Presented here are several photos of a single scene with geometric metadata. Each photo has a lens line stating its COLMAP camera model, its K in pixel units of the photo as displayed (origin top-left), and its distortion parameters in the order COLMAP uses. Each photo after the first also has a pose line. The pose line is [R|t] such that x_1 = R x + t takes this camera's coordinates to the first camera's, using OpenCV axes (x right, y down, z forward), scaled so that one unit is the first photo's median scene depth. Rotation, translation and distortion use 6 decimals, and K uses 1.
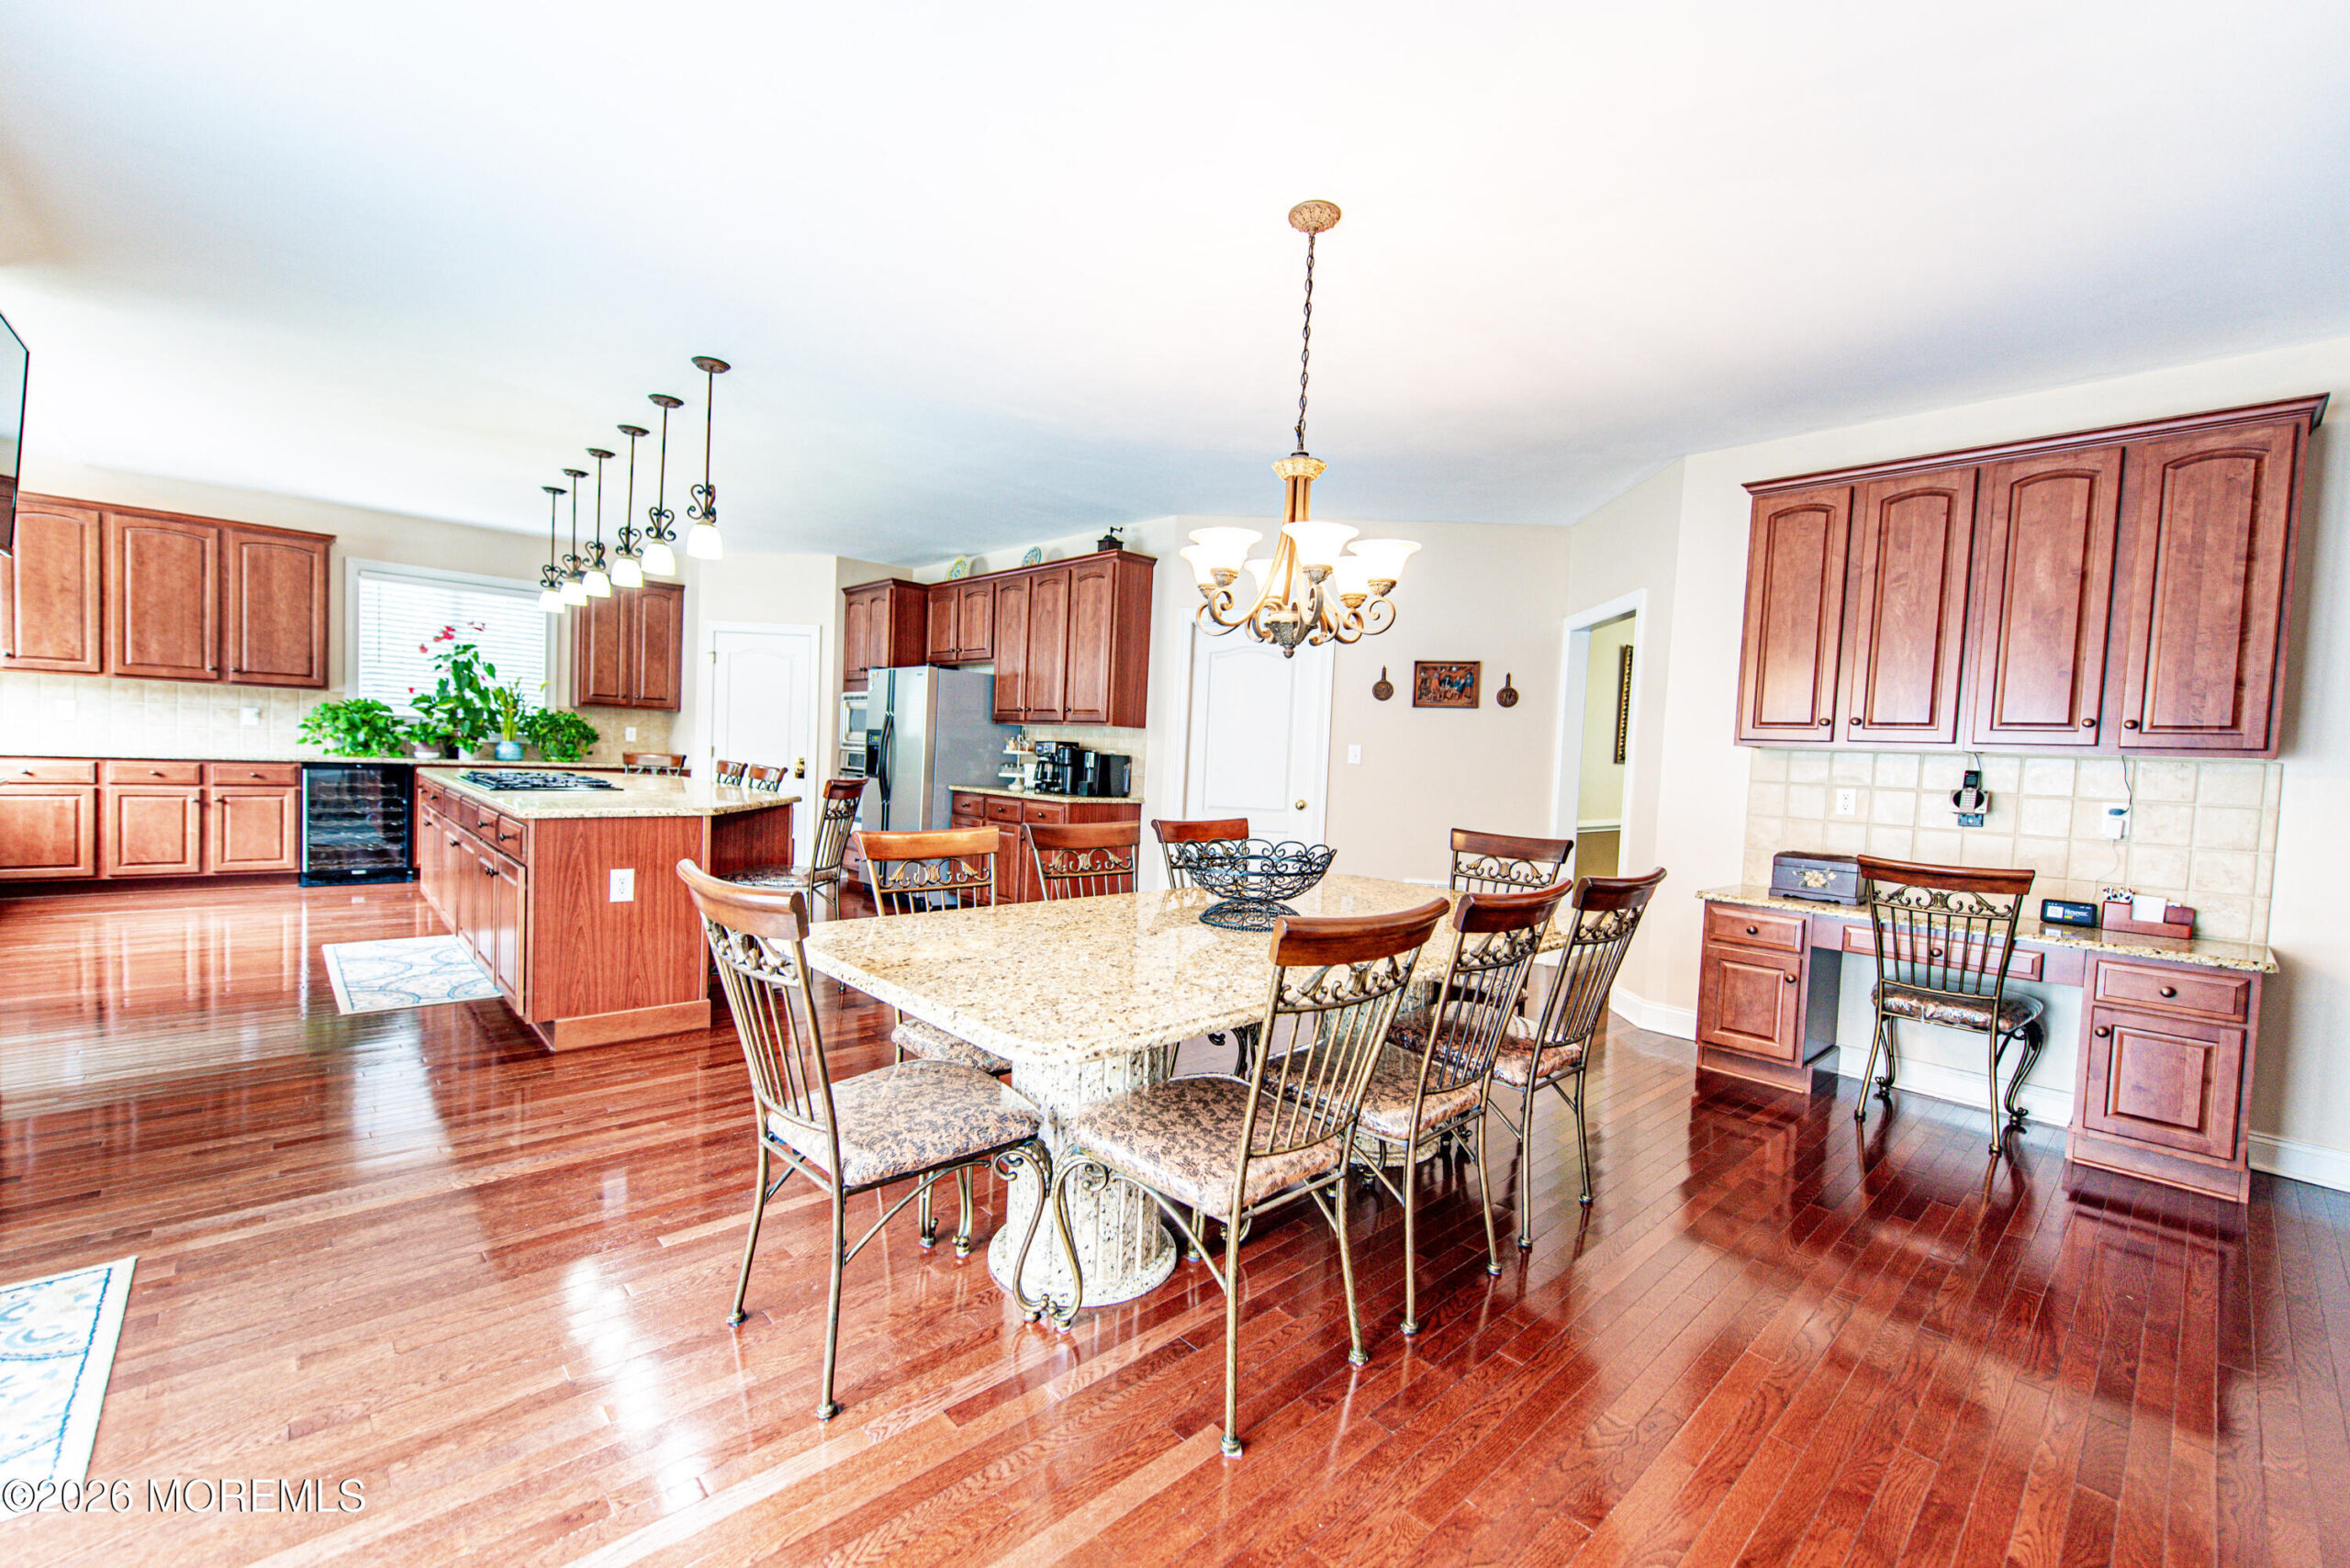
lens RADIAL K [[960.3, 0, 1166.1], [0, 960.3, 789.2], [0, 0, 1]] dist [0.010814, -0.003225]
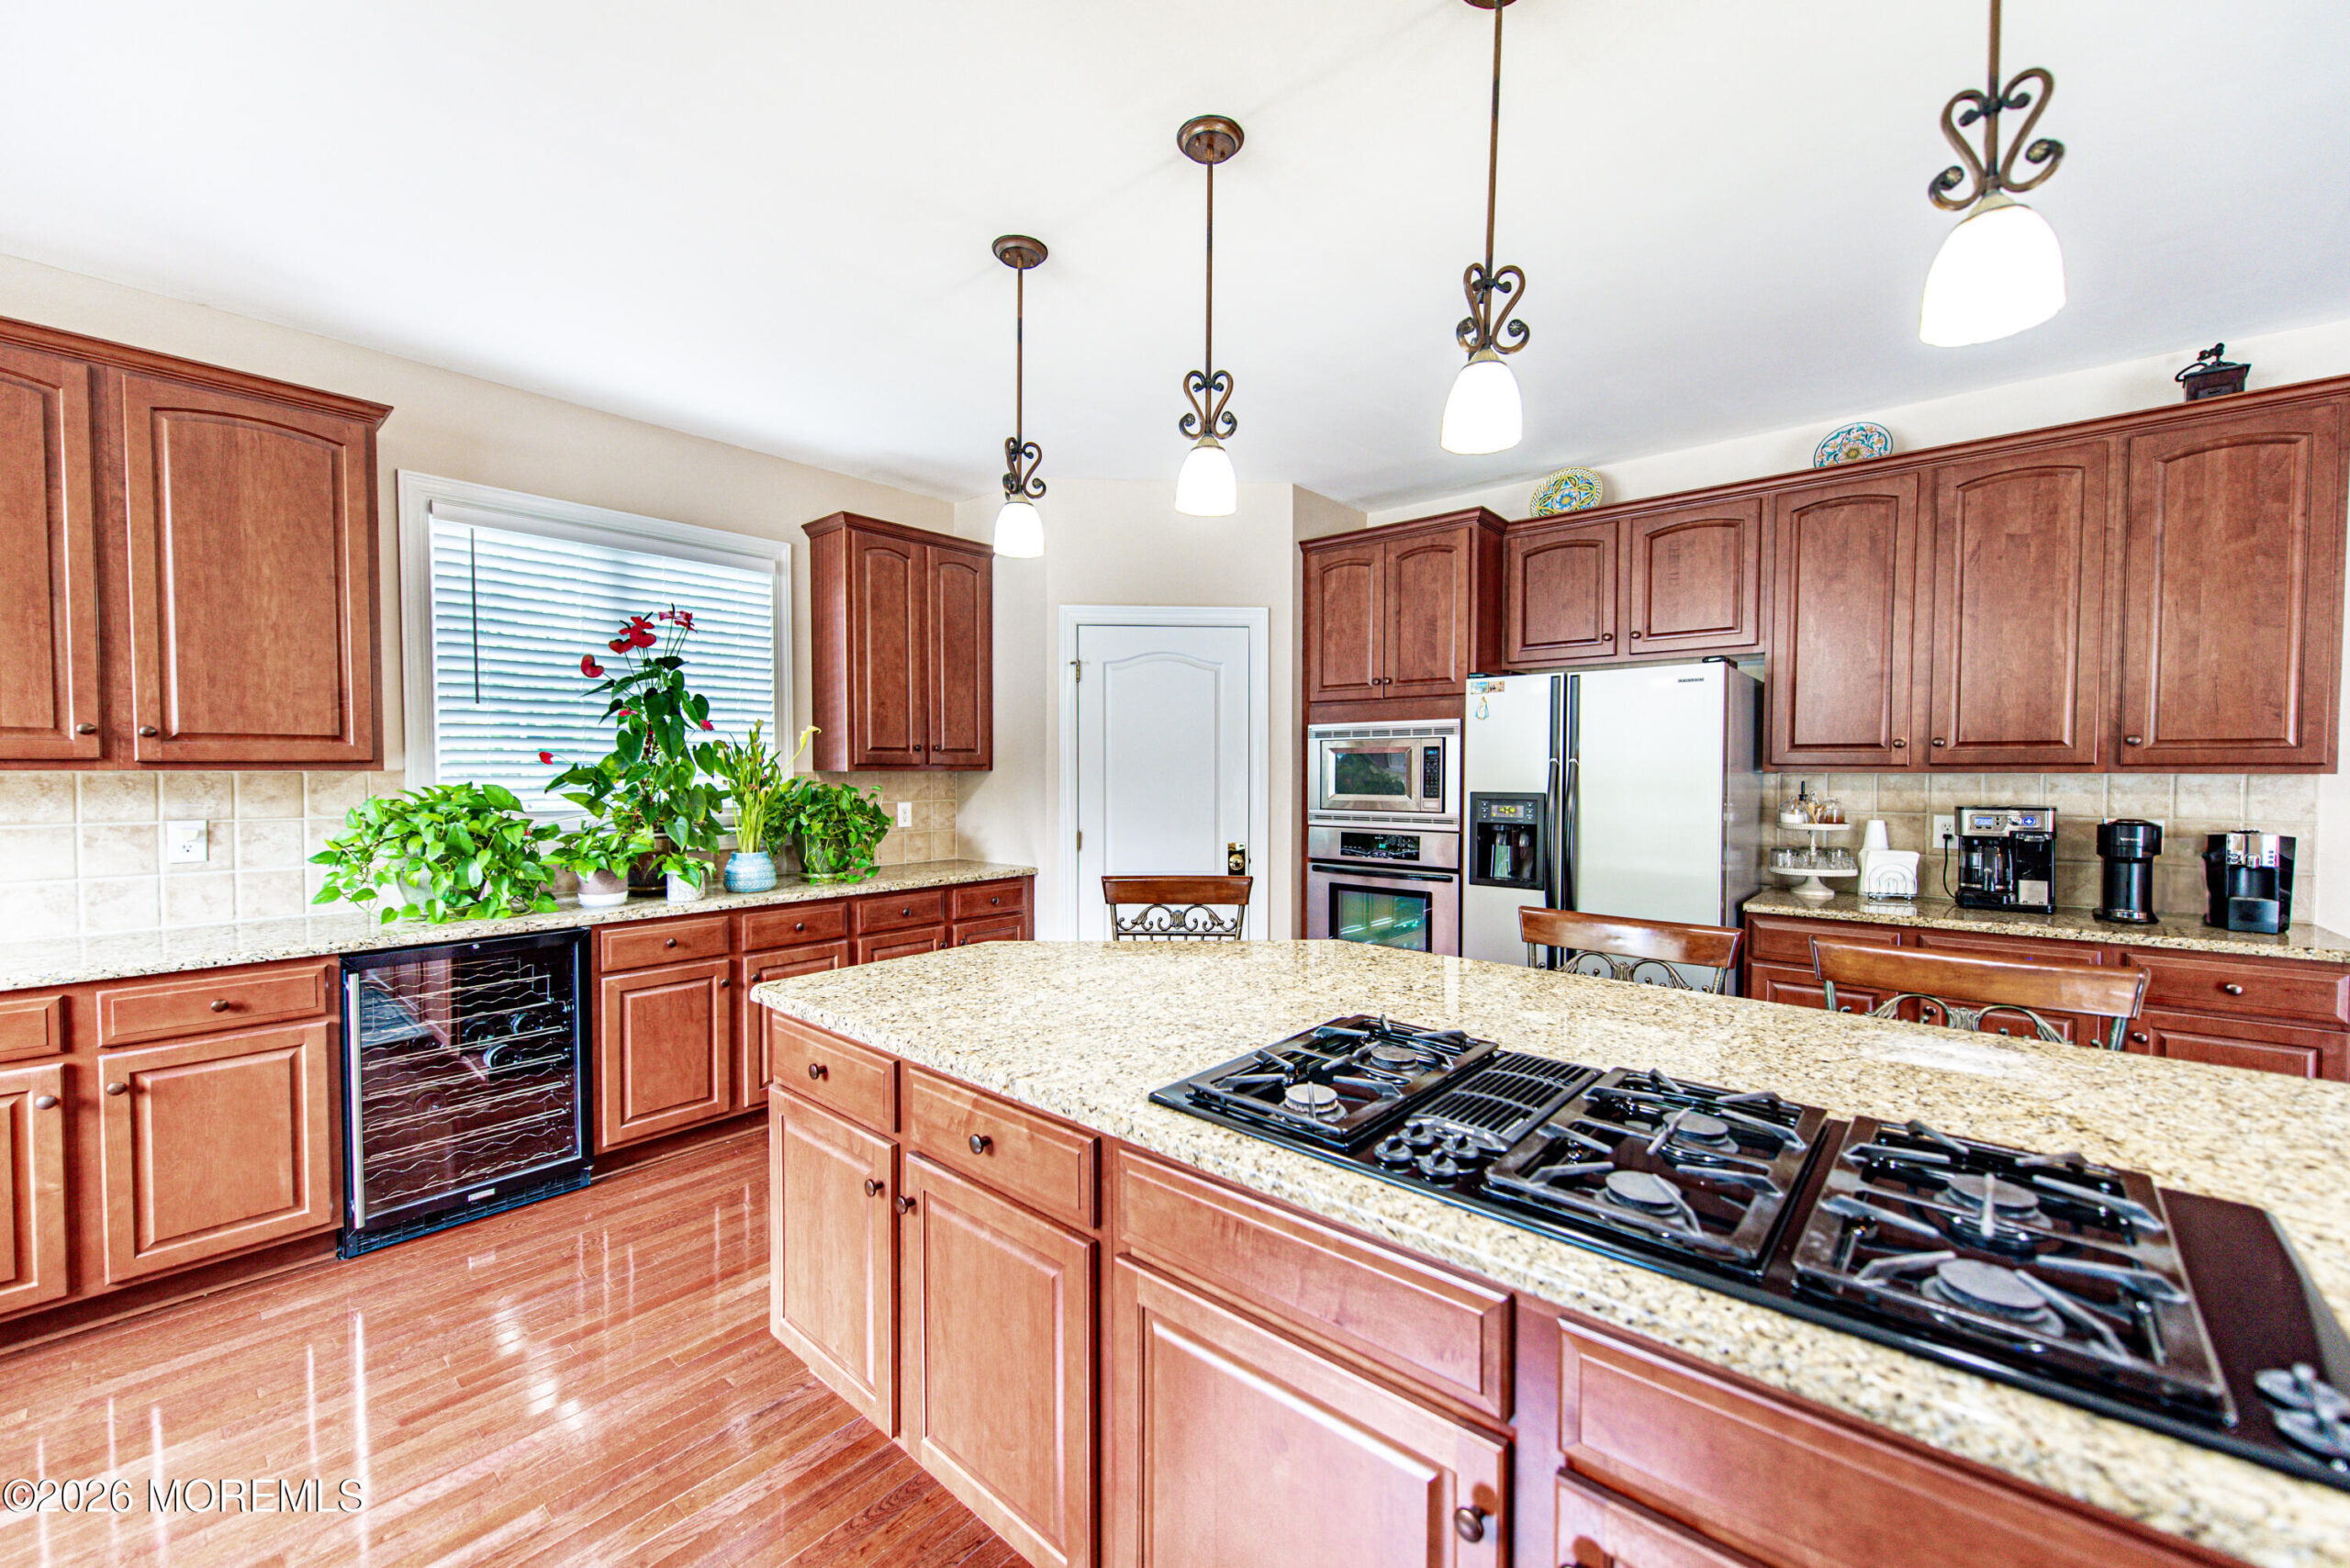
lens RADIAL K [[960.3, 0, 1206.6], [0, 960.3, 788.7], [0, 0, 1]] dist [0.010814, -0.003225]
pose [[0.992500, -0.047854, 0.112493, -0.576524], [0.049830, 0.998648, -0.014820, -0.072161], [-0.111632, 0.020314, 0.993542, 0.557780]]
